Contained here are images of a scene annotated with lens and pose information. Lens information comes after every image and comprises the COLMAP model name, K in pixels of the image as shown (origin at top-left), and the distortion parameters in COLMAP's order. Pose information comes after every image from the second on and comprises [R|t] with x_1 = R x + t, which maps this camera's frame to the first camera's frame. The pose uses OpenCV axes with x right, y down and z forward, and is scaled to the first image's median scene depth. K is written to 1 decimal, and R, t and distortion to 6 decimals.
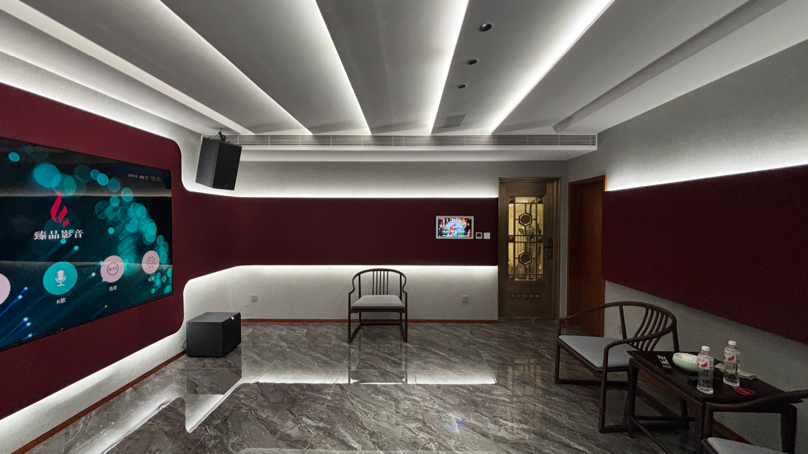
lens RADIAL K [[329.0, 0, 404.0], [0, 329.0, 227.0], [0, 0, 1]] dist [0.000697, -0.000394]
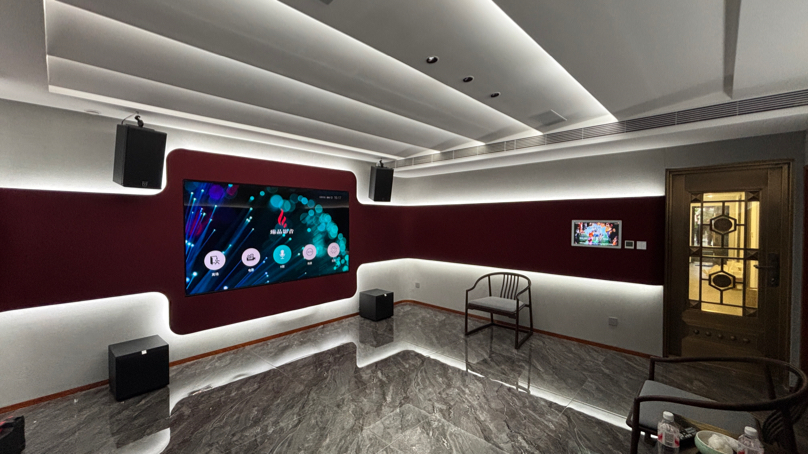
lens RADIAL K [[329.0, 0, 404.0], [0, 329.0, 227.0], [0, 0, 1]] dist [0.000697, -0.000394]
pose [[0.734004, 0.014129, -0.678998, 0.479152], [-0.016649, 0.999857, 0.002809, -0.012960], [0.678941, 0.009242, 0.734134, 0.049099]]
